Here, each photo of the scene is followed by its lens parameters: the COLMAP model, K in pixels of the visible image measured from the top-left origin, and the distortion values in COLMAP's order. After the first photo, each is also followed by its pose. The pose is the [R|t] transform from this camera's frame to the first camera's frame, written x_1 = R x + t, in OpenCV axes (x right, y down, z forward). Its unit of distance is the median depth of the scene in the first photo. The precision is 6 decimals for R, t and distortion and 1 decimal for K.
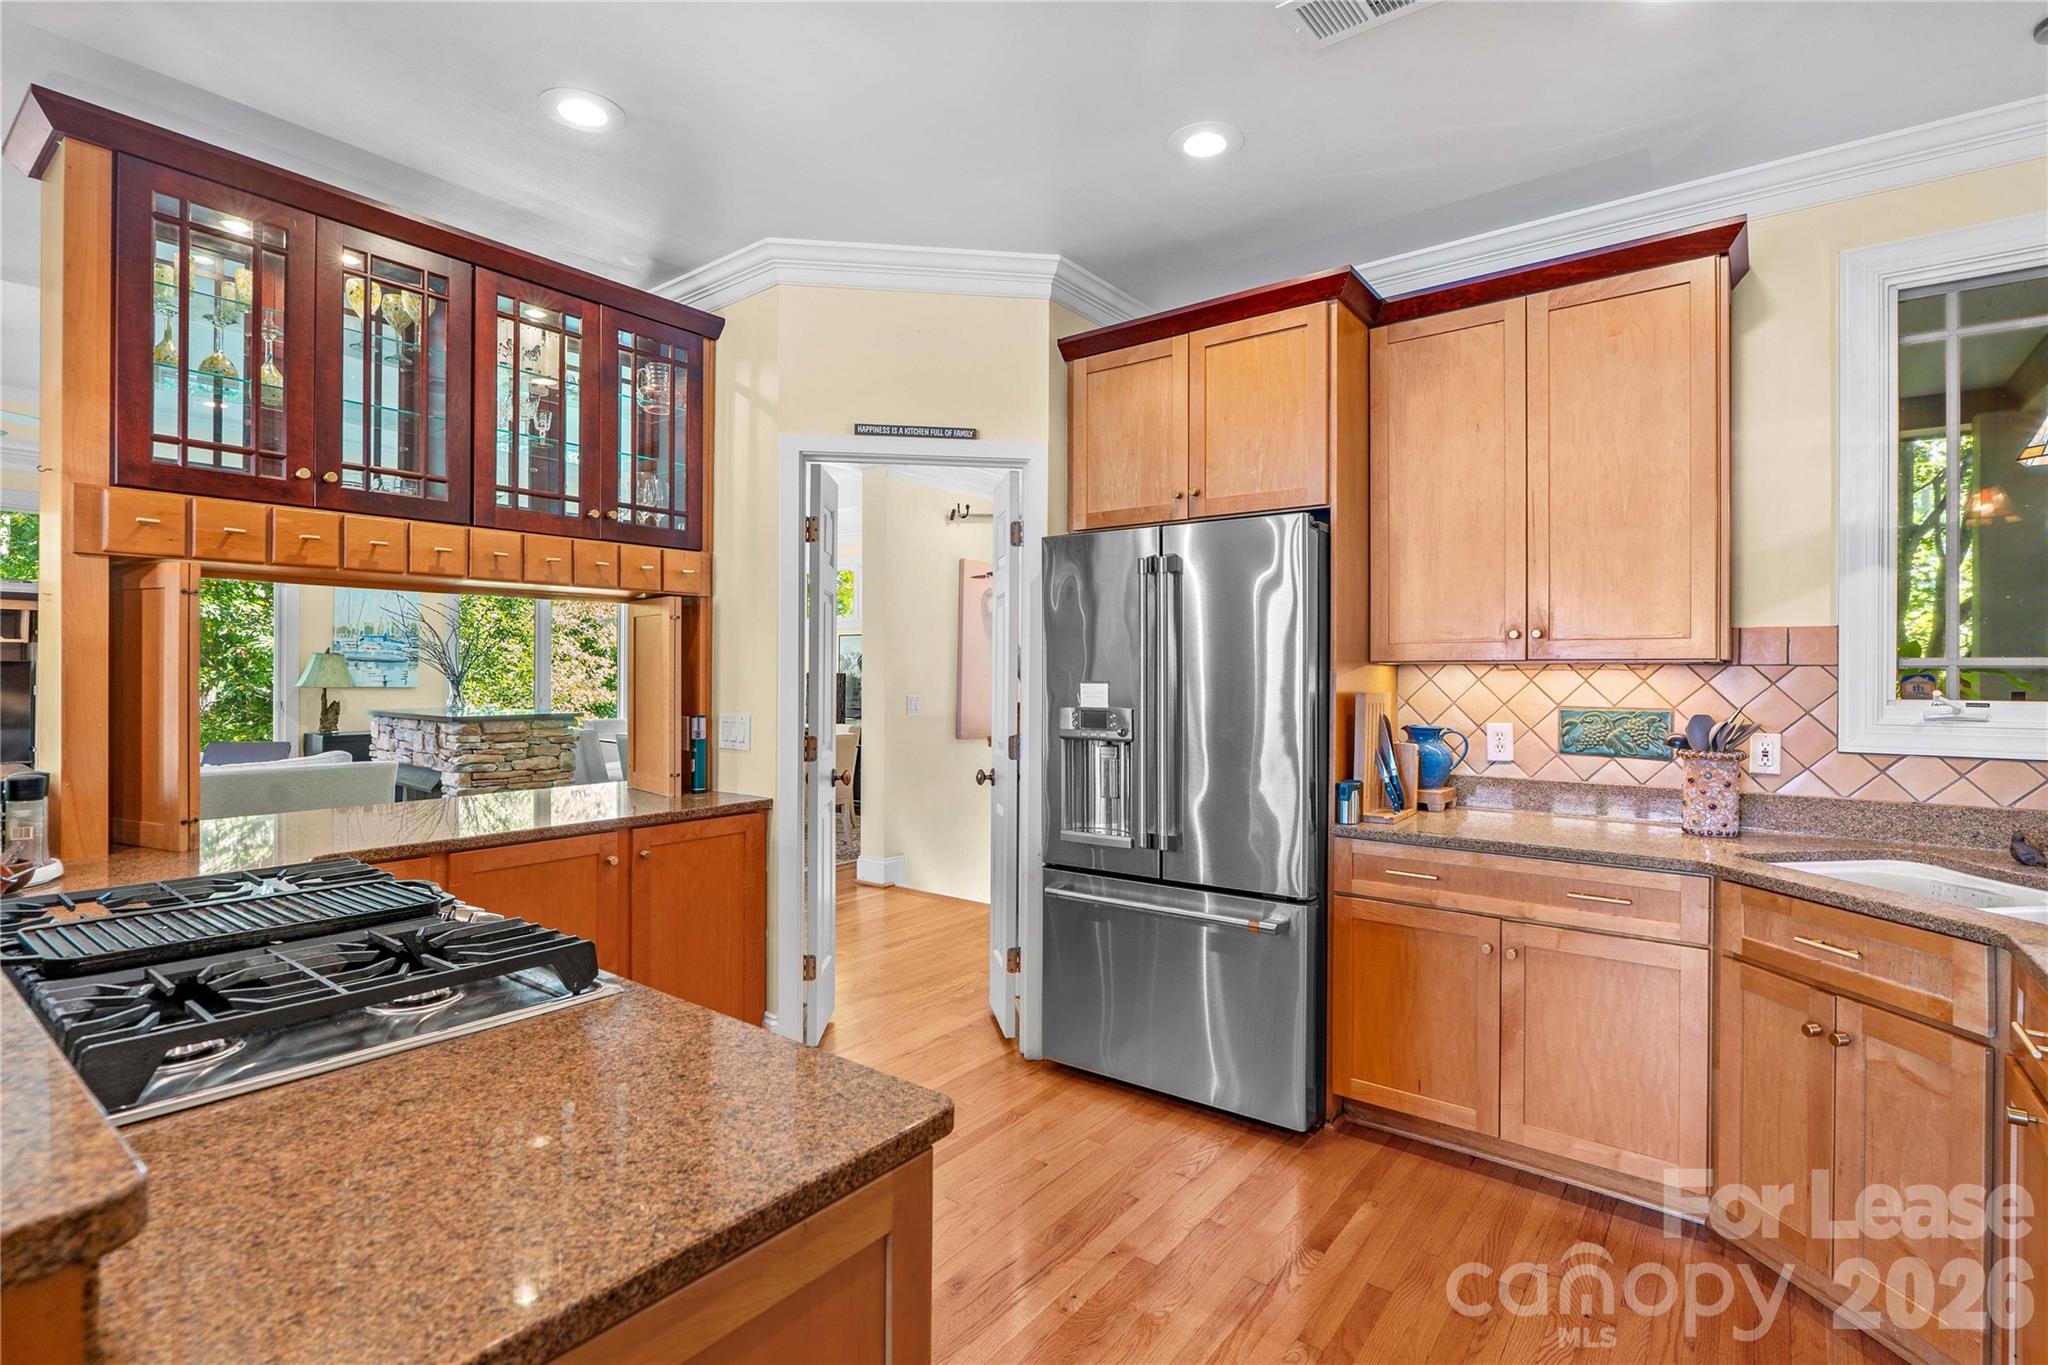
lens RADIAL K [[954.1, 0, 1024.5], [0, 954.1, 671.6], [0, 0, 1]] dist [-0.005462, -0.000373]
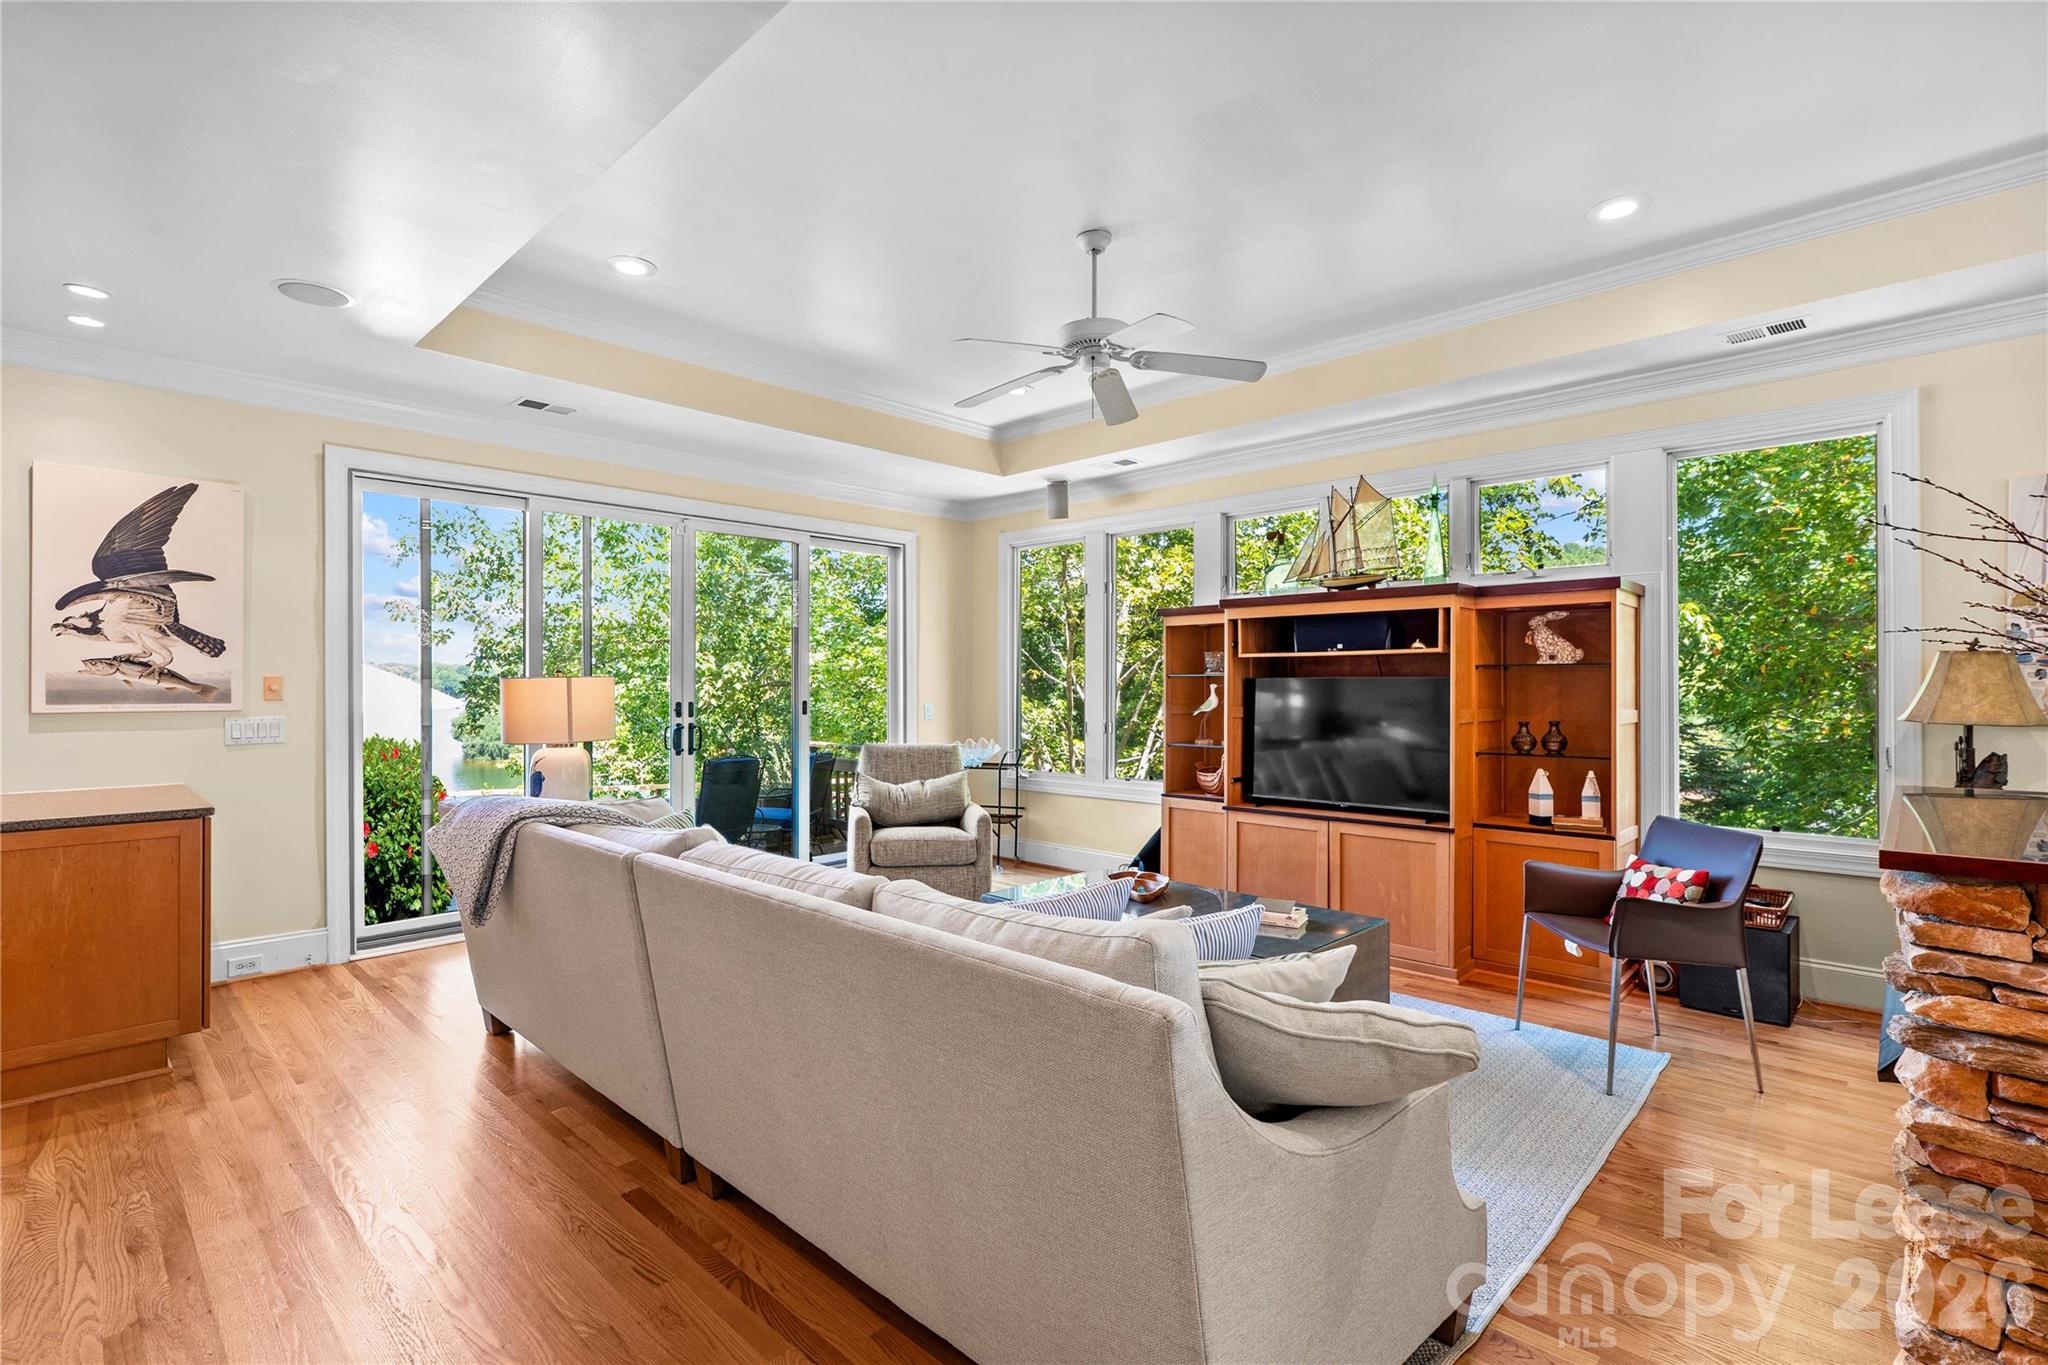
lens RADIAL K [[945.0, 0, 1019.0], [0, 945.0, 679.5], [0, 0, 1]] dist [0.000350, 0.000552]
pose [[-0.103133, -0.012548, -0.994588, -0.624882], [0.004104, 0.999907, -0.013041, -0.001121], [0.994659, -0.005427, -0.103072, 1.643430]]
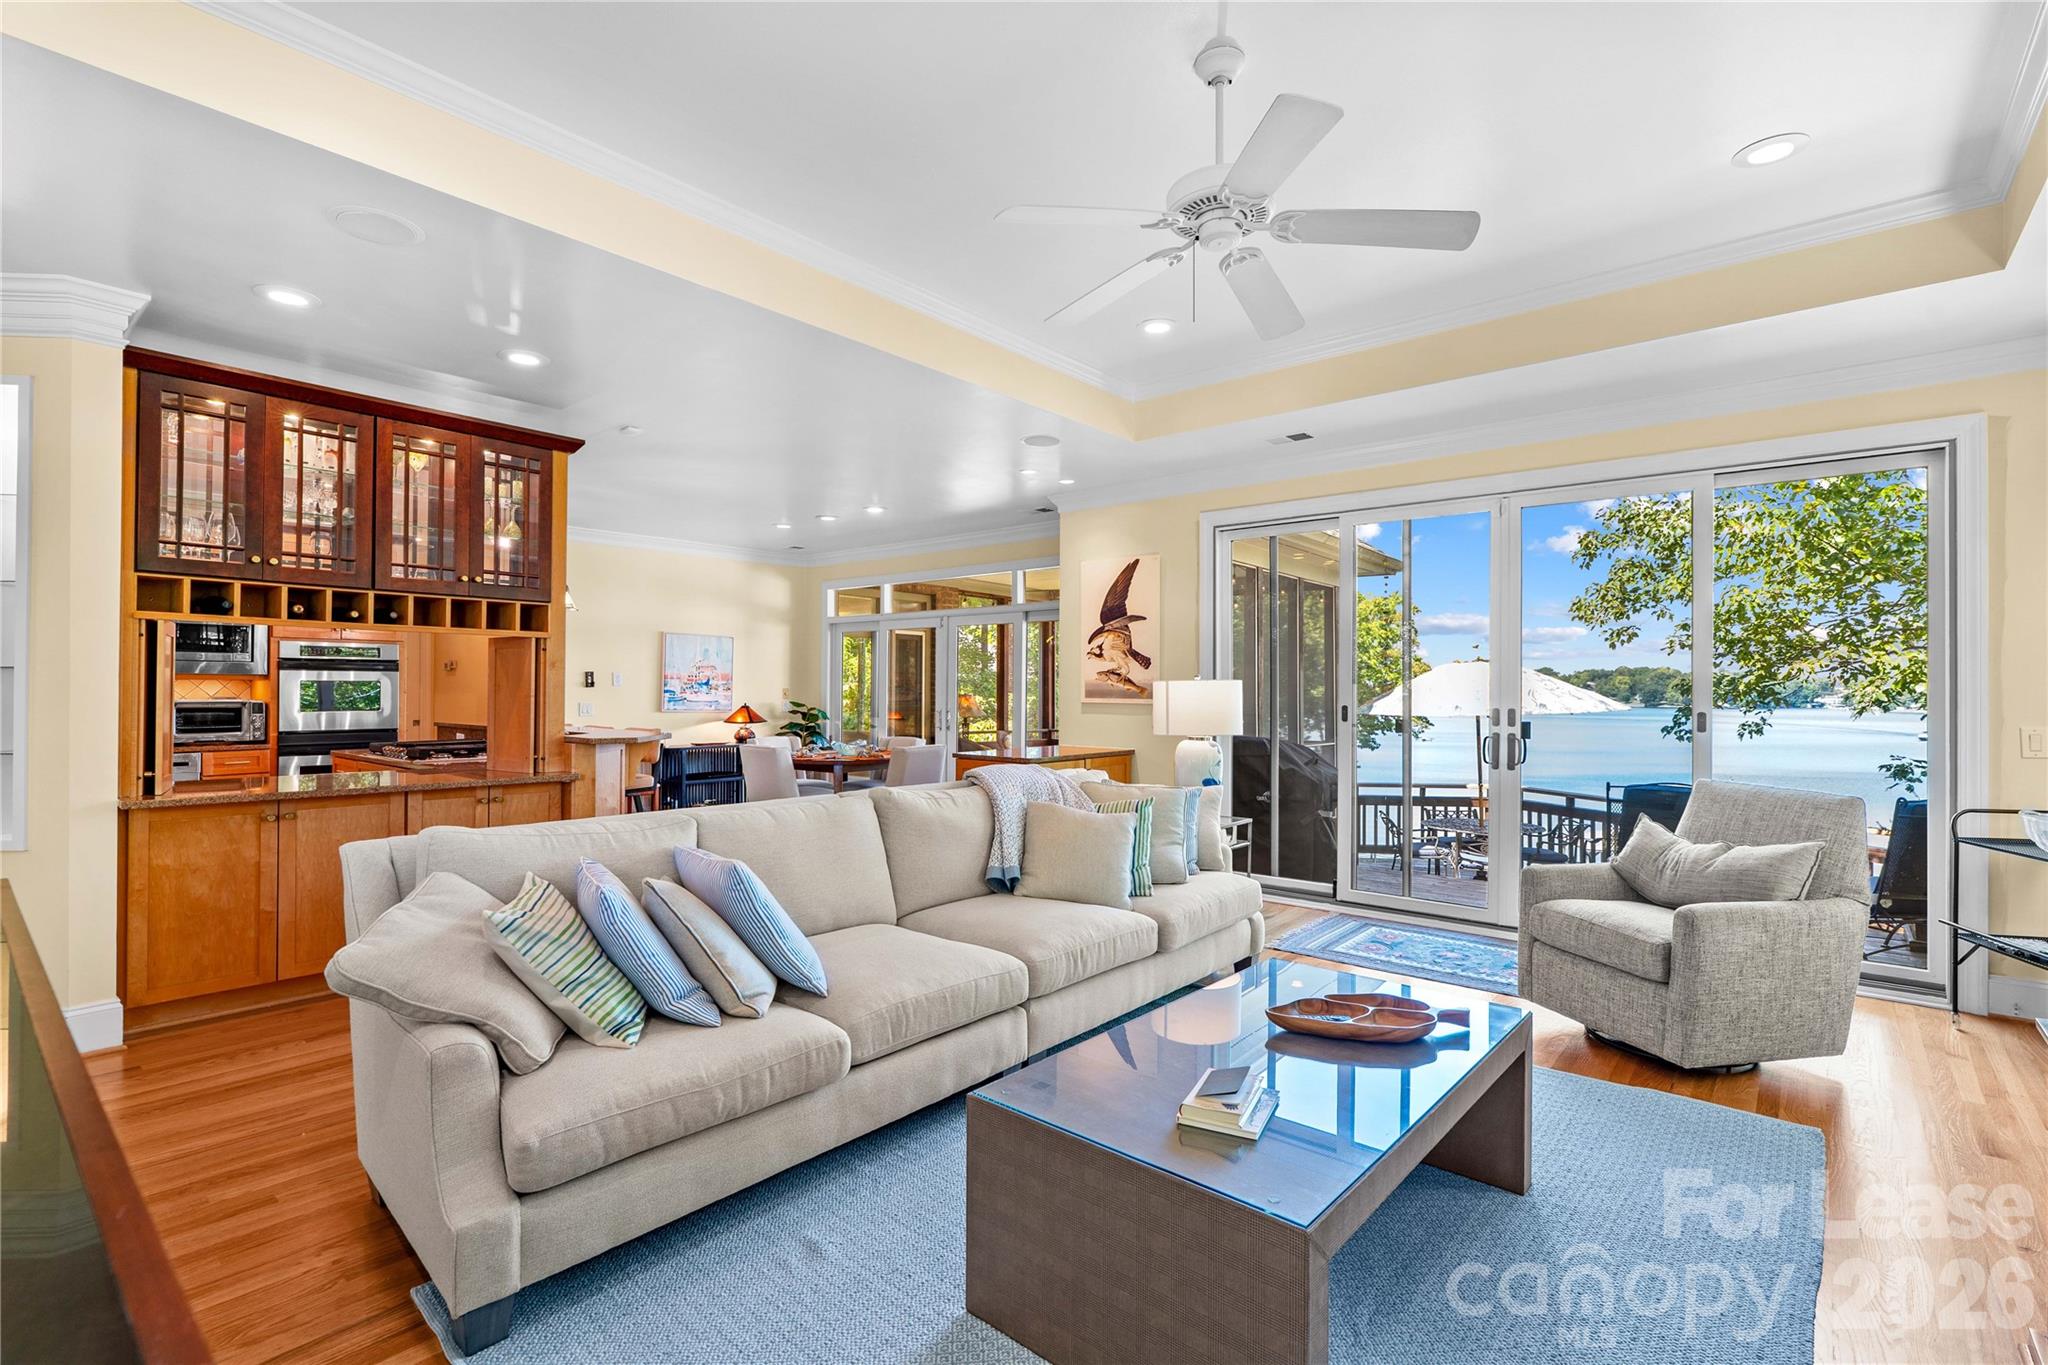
lens RADIAL K [[944.5, 0, 1025.6], [0, 944.5, 684.4], [0, 0, 1]] dist [-0.010867, -0.000118]
pose [[-0.999294, -0.011174, 0.035859, -1.854962], [-0.011446, 0.999907, -0.007372, -0.003851], [-0.035774, -0.007778, -0.999330, 2.598810]]
